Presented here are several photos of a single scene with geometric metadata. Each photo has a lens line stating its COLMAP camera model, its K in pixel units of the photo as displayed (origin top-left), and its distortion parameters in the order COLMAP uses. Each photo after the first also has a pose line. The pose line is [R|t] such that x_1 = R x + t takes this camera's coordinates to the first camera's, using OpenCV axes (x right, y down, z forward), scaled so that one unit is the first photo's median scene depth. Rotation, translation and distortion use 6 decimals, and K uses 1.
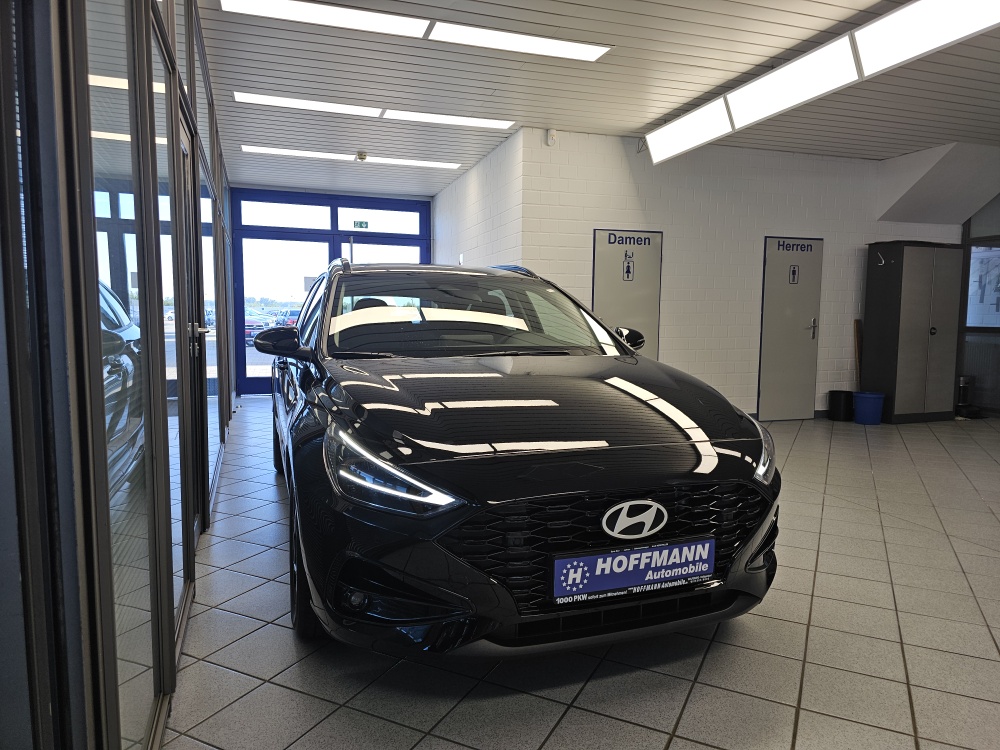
lens RADIAL K [[680.4, 0, 501.0], [0, 680.4, 376.3], [0, 0, 1]] dist [0.042990, -0.050384]
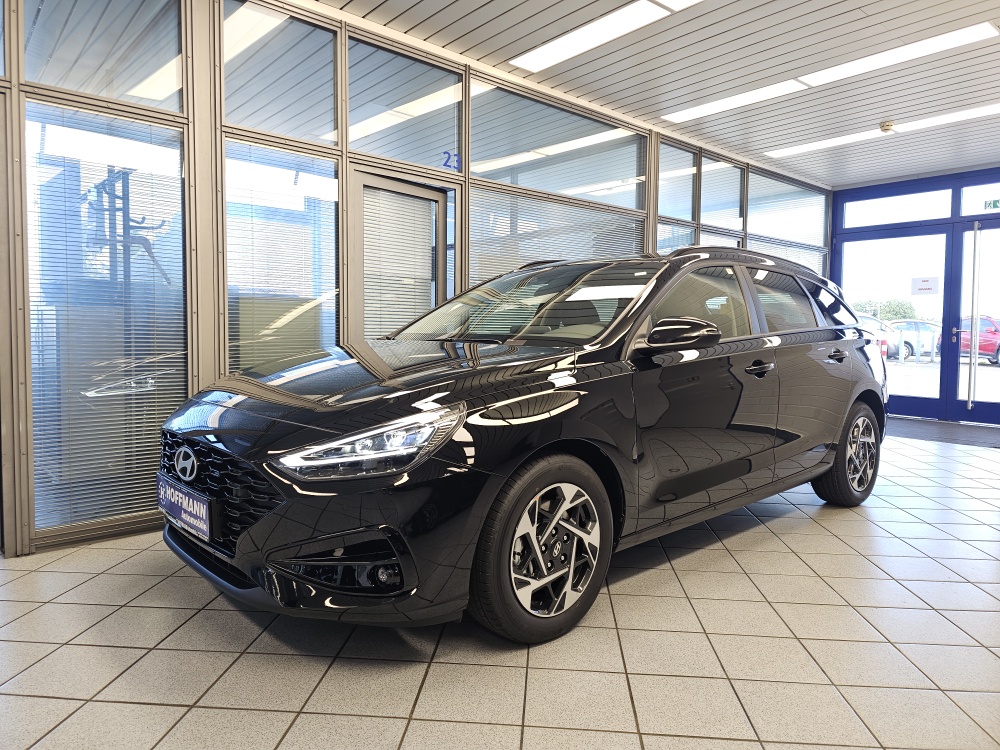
lens RADIAL K [[680.4, 0, 500.0], [0, 680.4, 372.5], [0, 0, 1]] dist [0.042990, -0.050384]
pose [[0.346733, 0.054515, -0.936378, 0.333600], [-0.086040, 0.995949, 0.026124, -0.008564], [0.934009, 0.071508, 0.350019, 0.237294]]
